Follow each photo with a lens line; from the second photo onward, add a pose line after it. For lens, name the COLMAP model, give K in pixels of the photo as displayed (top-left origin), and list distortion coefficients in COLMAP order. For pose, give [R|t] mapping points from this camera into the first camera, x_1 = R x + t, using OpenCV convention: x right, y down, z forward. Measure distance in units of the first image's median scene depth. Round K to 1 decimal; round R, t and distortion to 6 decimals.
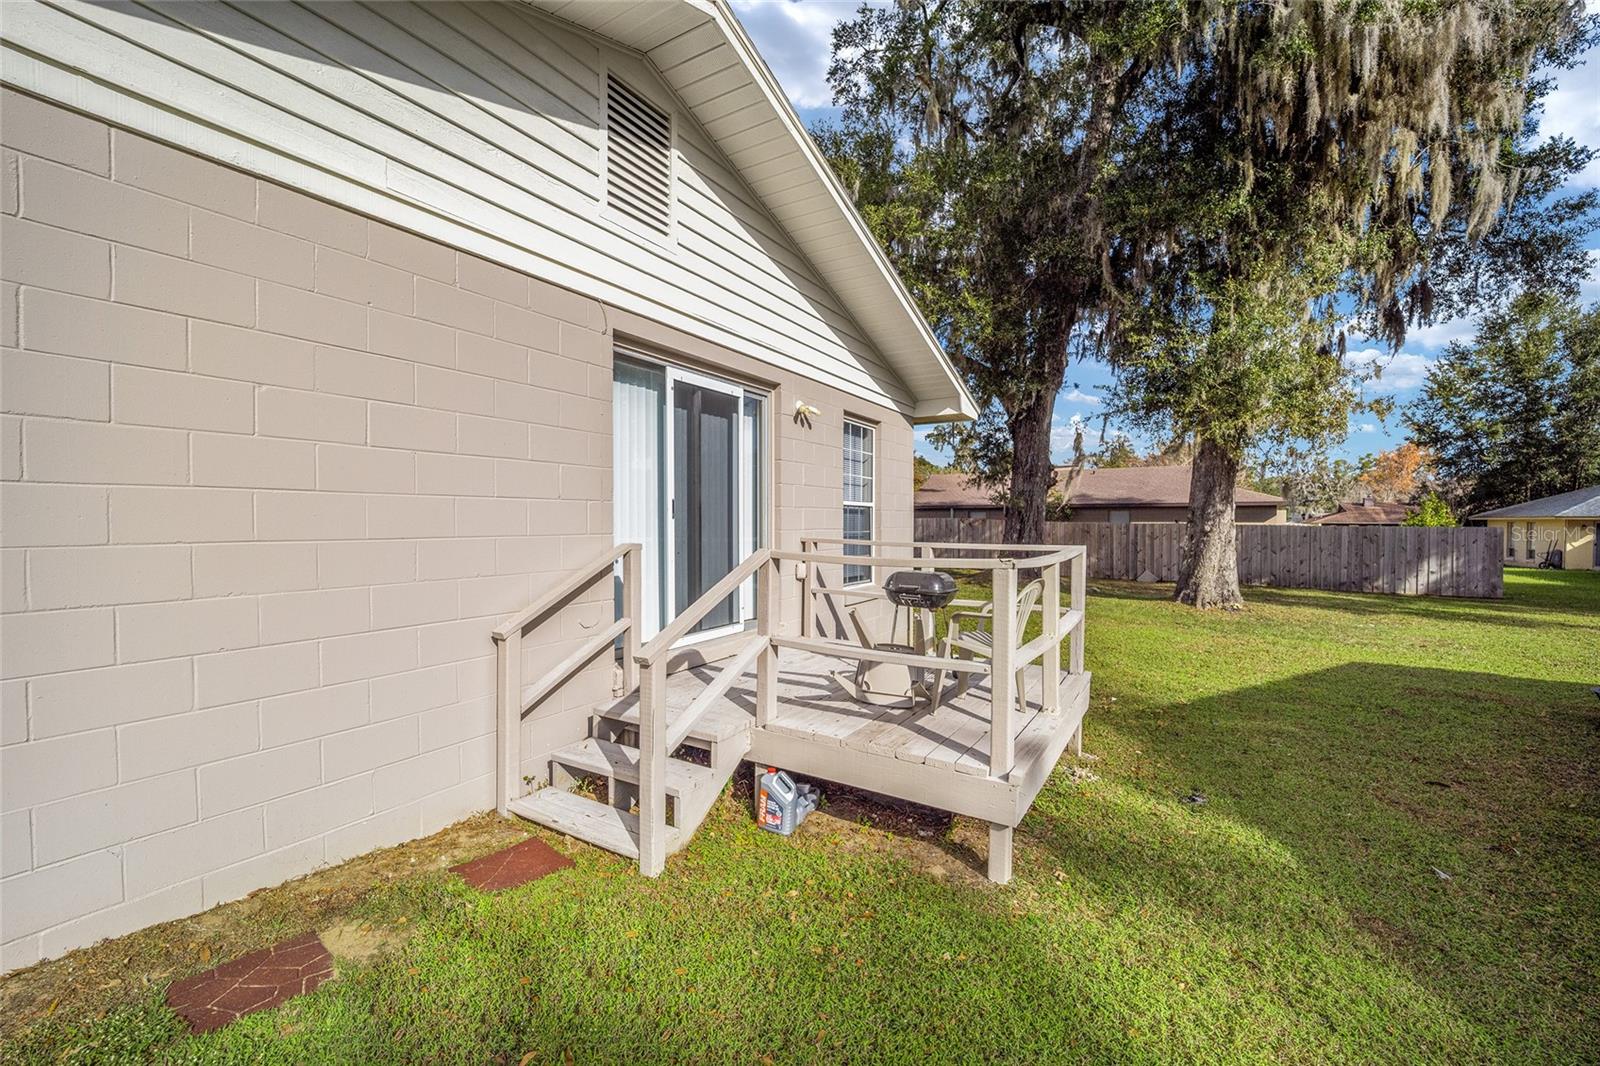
lens RADIAL K [[652.3, 0, 795.7], [0, 652.3, 523.2], [0, 0, 1]] dist [-0.014717, -0.000312]
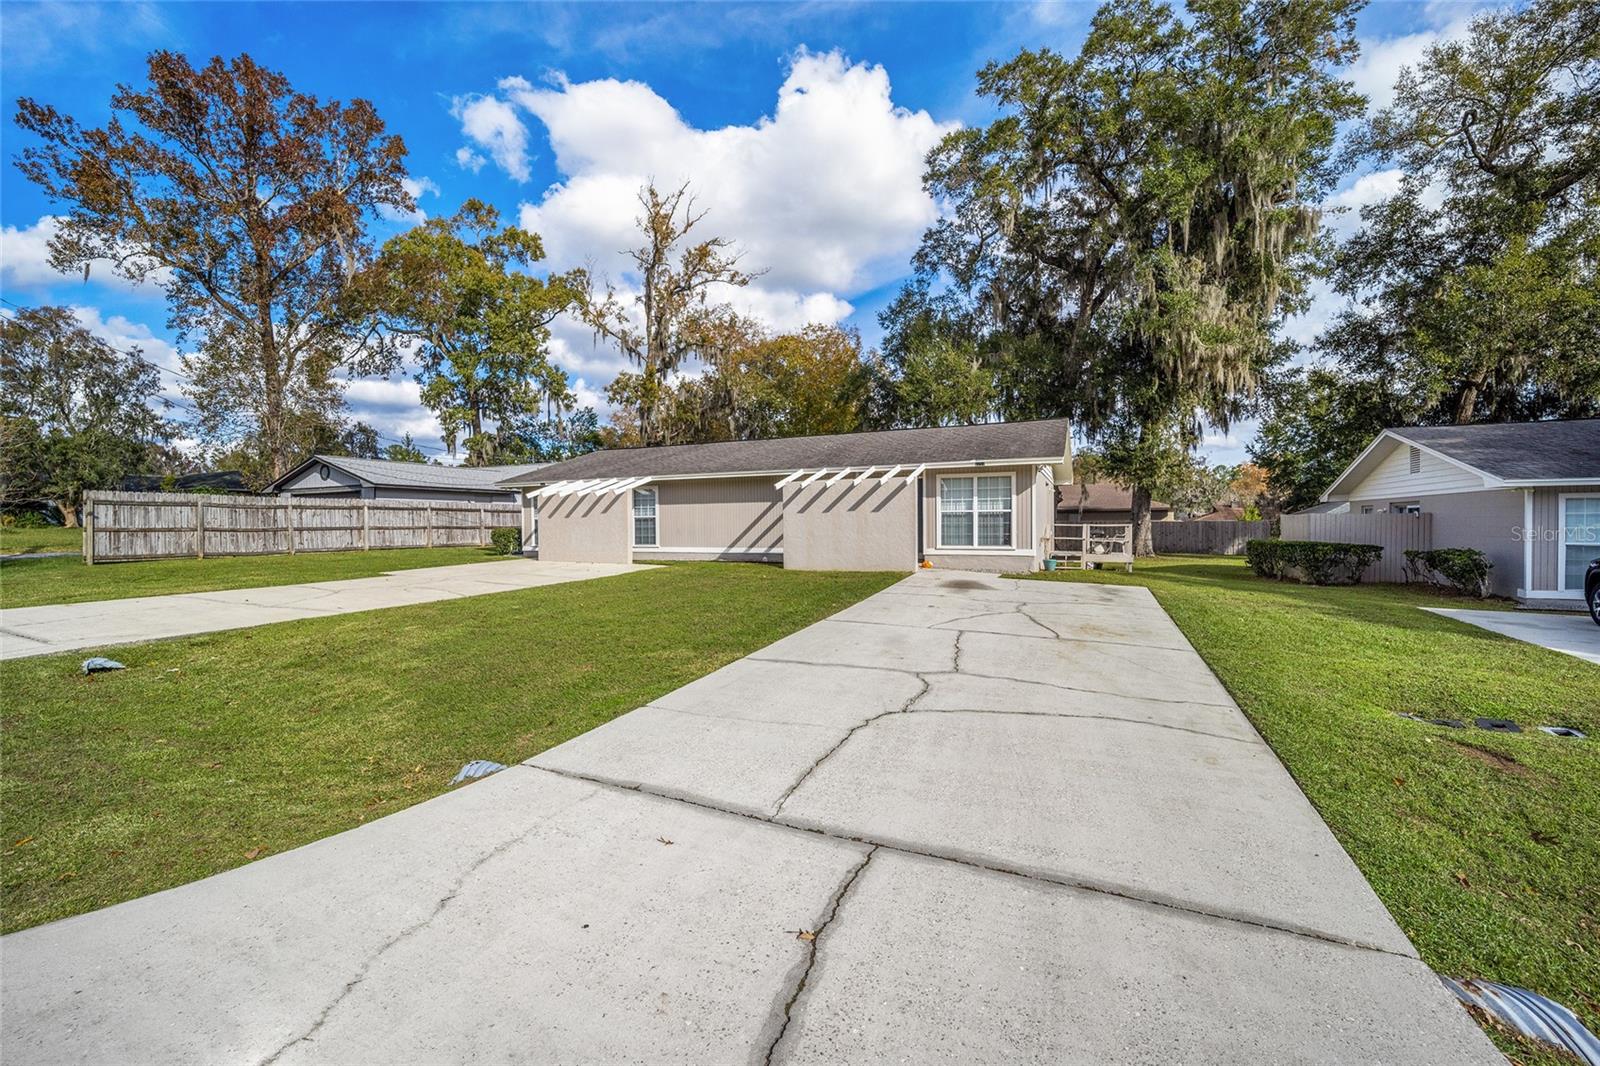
lens RADIAL K [[661.1, 0, 797.6], [0, 661.1, 526.8], [0, 0, 1]] dist [-0.011699, -0.000140]
pose [[0.992090, -0.012694, 0.124883, -0.838212], [0.012699, 0.999919, 0.000753, 0.005717], [-0.124882, 0.000839, 0.992171, -1.136813]]
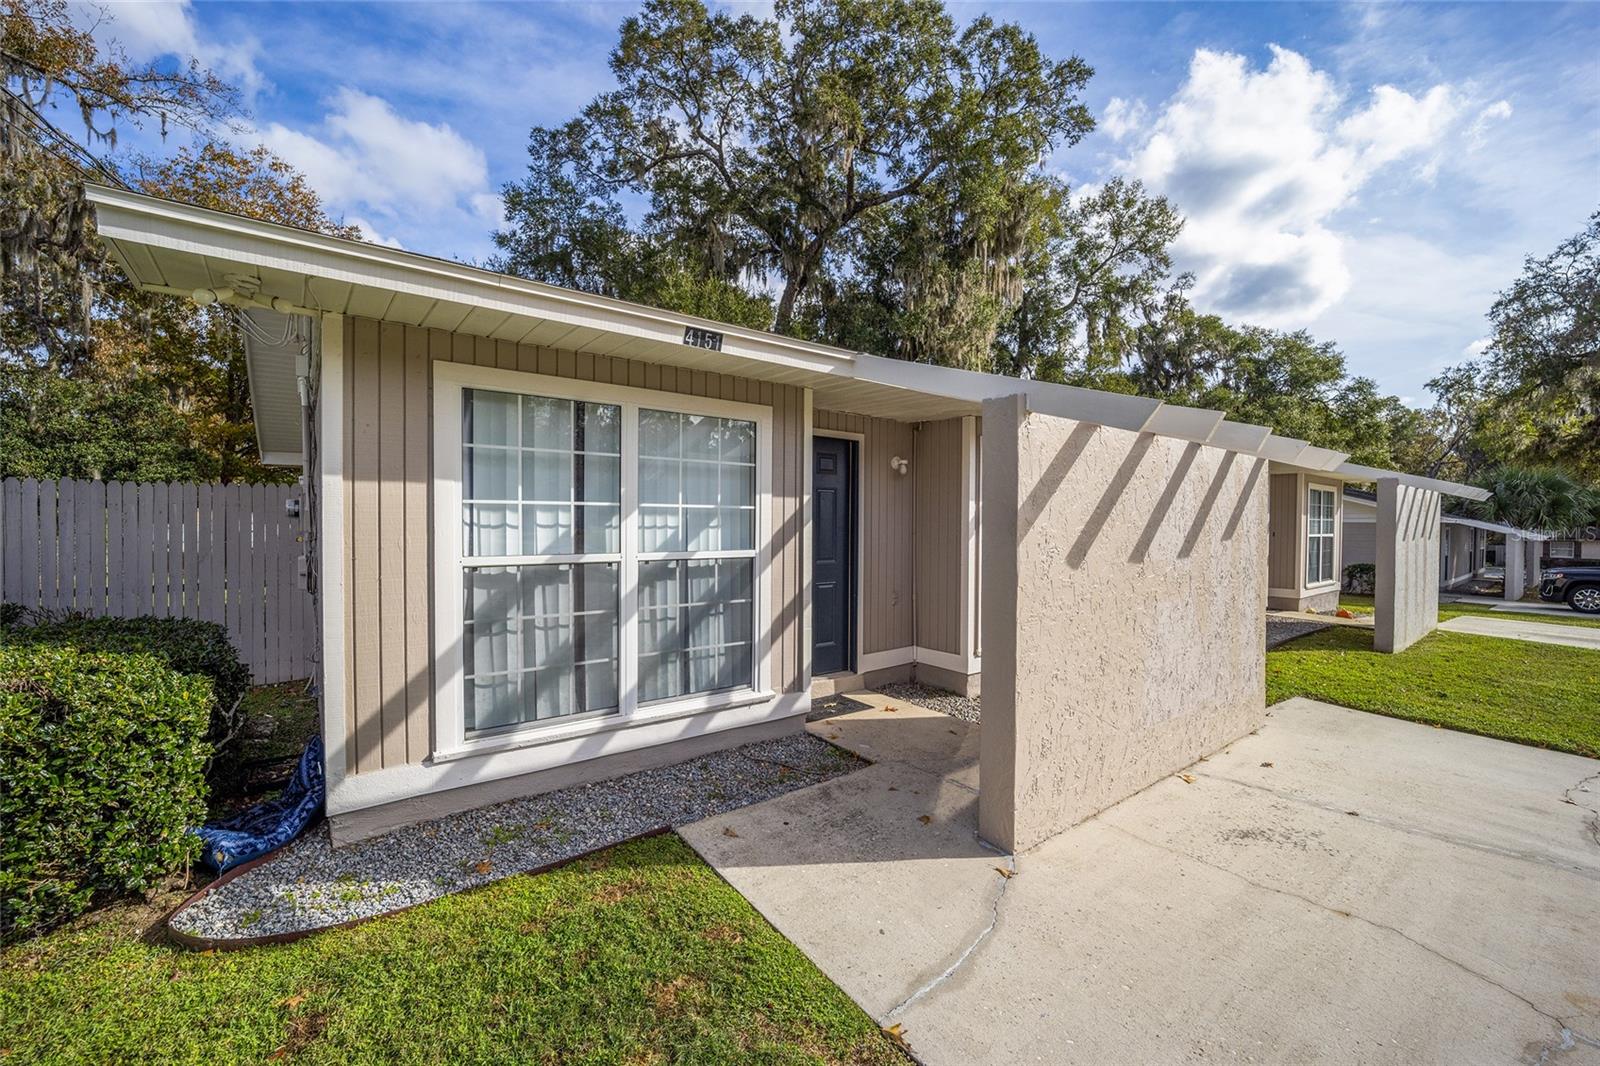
lens RADIAL K [[647.9, 0, 791.7], [0, 647.9, 531.5], [0, 0, 1]] dist [-0.018987, 0.000104]
pose [[0.374857, -0.012485, 0.926999, -1.462548], [-0.001499, 0.999900, 0.014073, -0.036189], [-0.927082, -0.006665, 0.374801, 0.406812]]
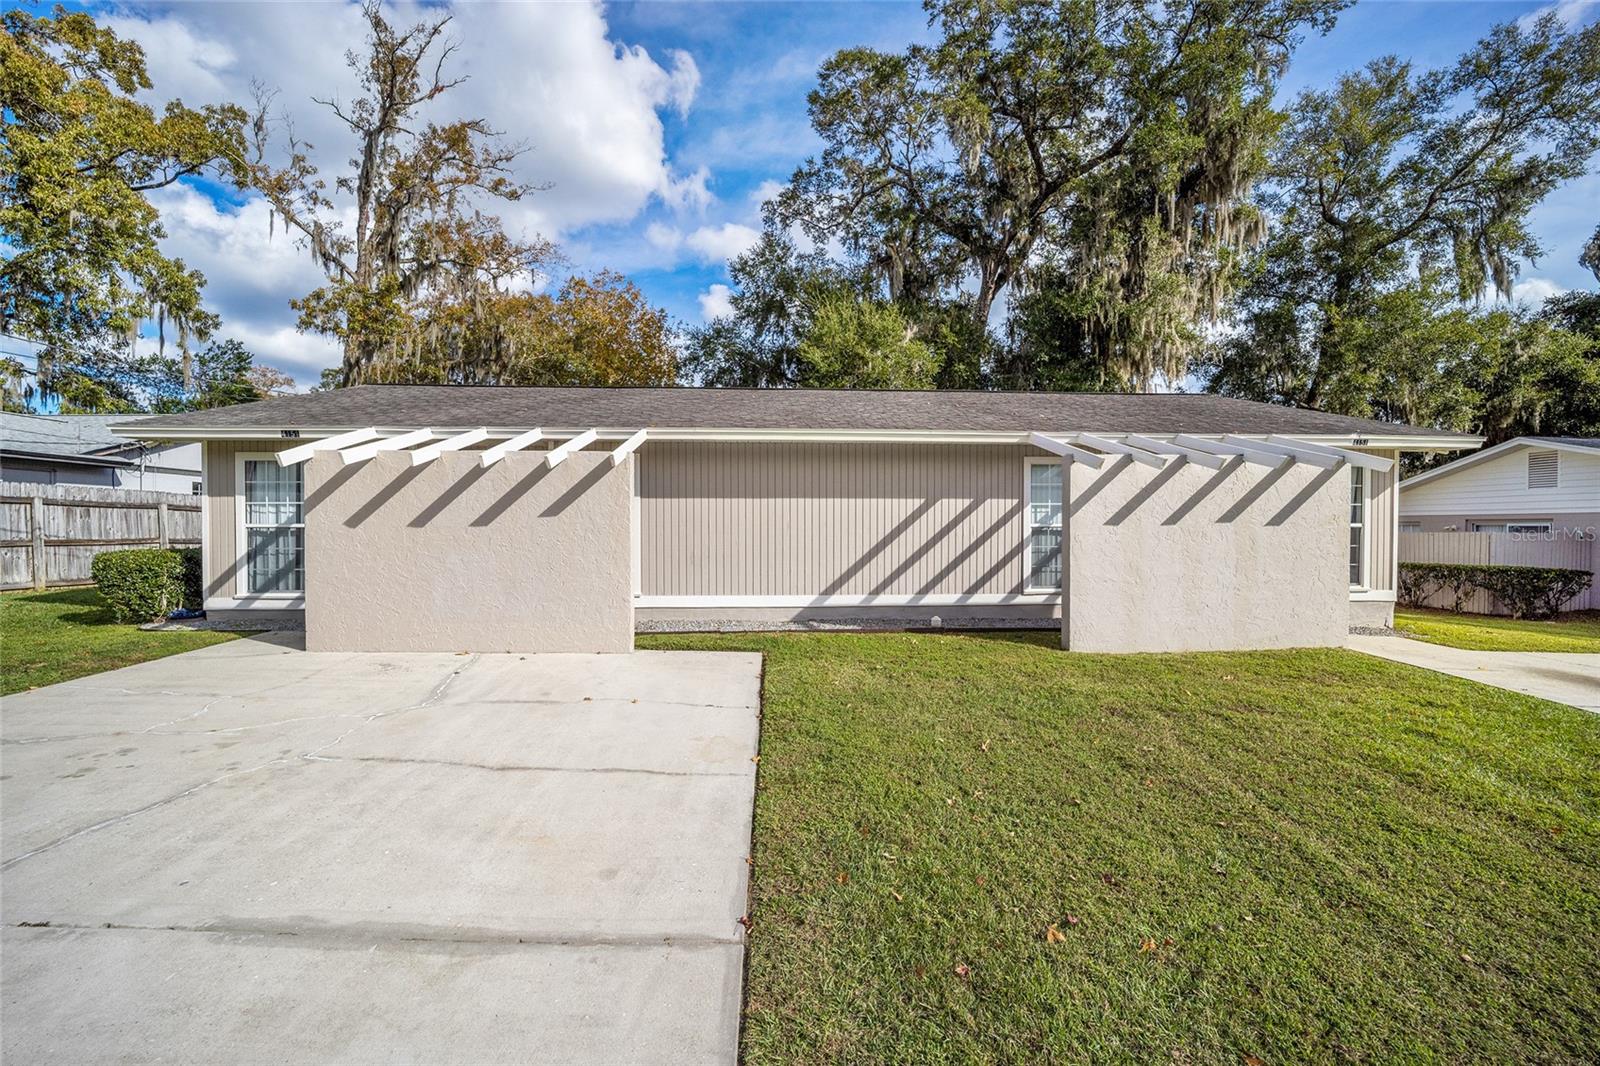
lens RADIAL K [[647.9, 0, 791.7], [0, 647.9, 531.5], [0, 0, 1]] dist [-0.018987, 0.000104]
pose [[0.827333, -0.006492, 0.561674, -1.201430], [0.003616, 0.999974, 0.006232, -0.017713], [-0.561699, -0.003125, 0.827335, -0.208195]]
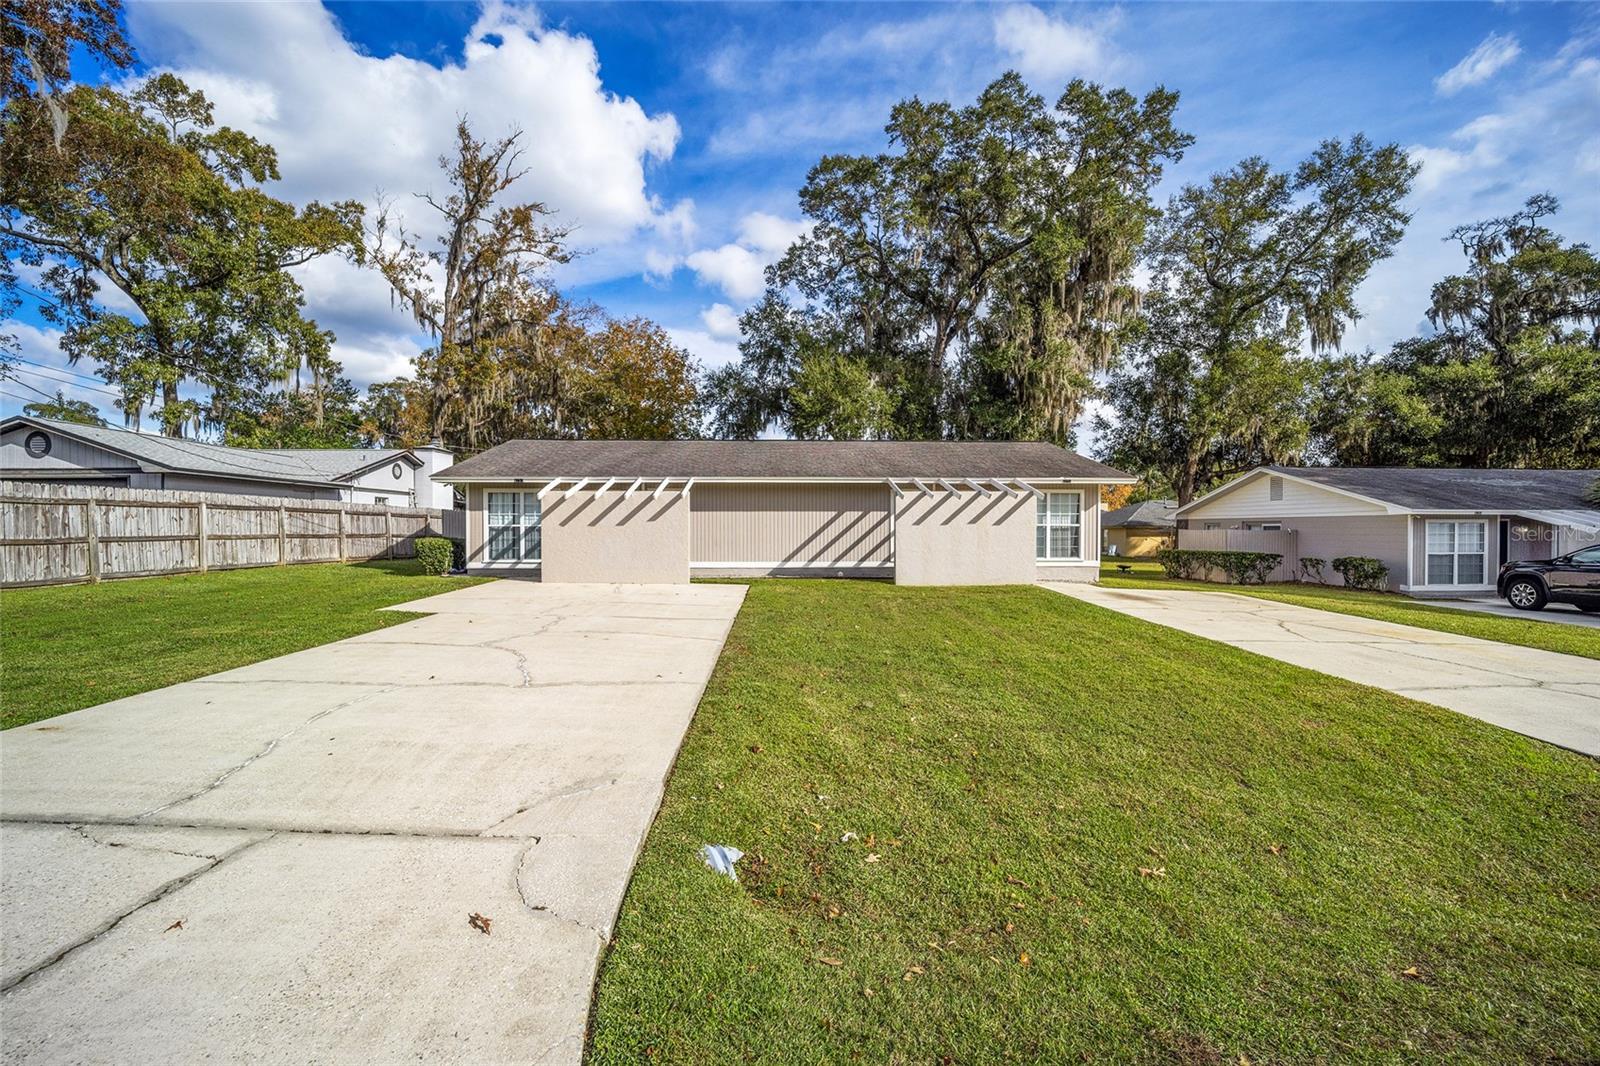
lens RADIAL K [[644.4, 0, 794.7], [0, 644.4, 529.8], [0, 0, 1]] dist [-0.013186, -0.000066]
pose [[0.834764, -0.004668, 0.550588, -1.478207], [0.004403, 0.999989, 0.001802, -0.013635], [-0.550590, 0.000920, 0.834775, -0.739948]]
